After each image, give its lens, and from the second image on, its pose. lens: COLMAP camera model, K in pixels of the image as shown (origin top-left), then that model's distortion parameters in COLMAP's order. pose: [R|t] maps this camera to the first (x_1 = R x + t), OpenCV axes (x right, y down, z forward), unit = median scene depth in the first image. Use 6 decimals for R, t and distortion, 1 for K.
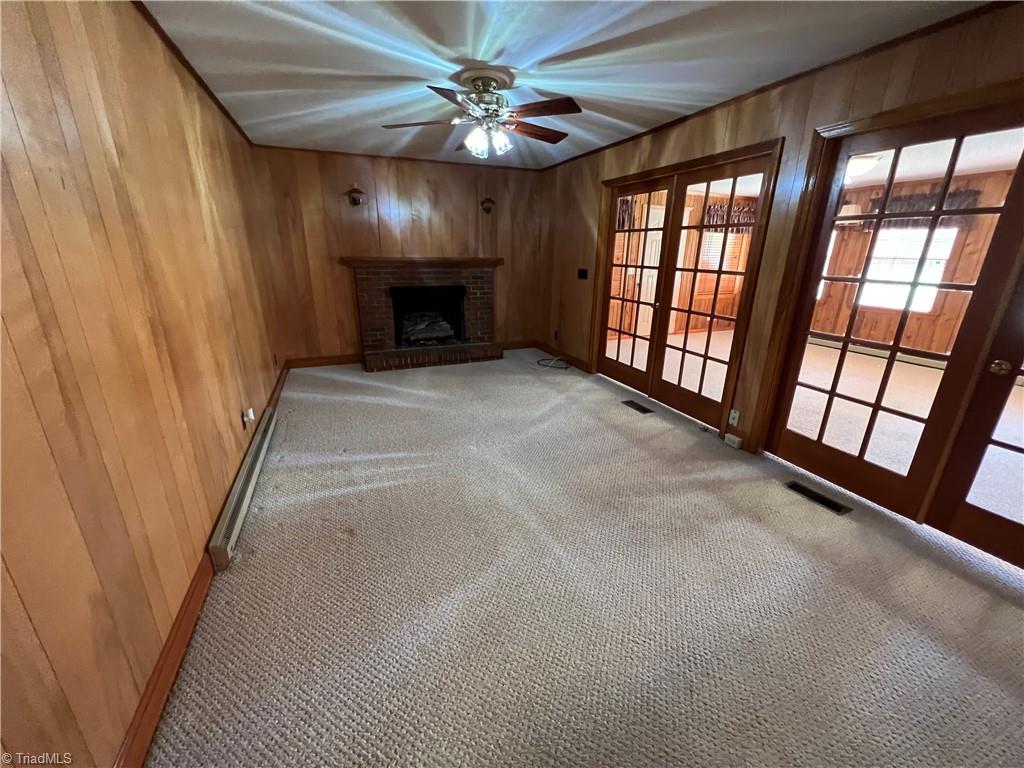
lens RADIAL K [[410.0, 0, 511.7], [0, 410.0, 382.4], [0, 0, 1]] dist [0.001216, -0.000446]
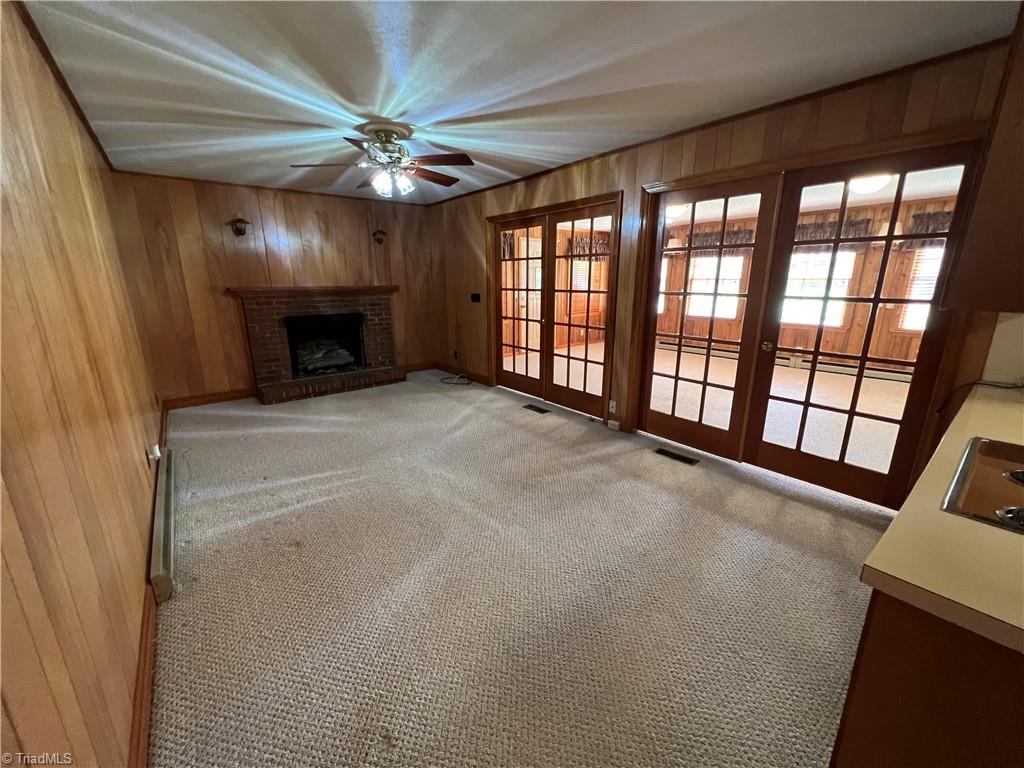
lens RADIAL K [[410.0, 0, 510.6], [0, 410.0, 383.4], [0, 0, 1]] dist [0.001216, -0.000446]
pose [[0.959809, -0.085625, 0.267272, -0.085141], [0.101954, 0.993640, -0.047800, 0.047011], [-0.261480, 0.073129, 0.962435, -0.126265]]
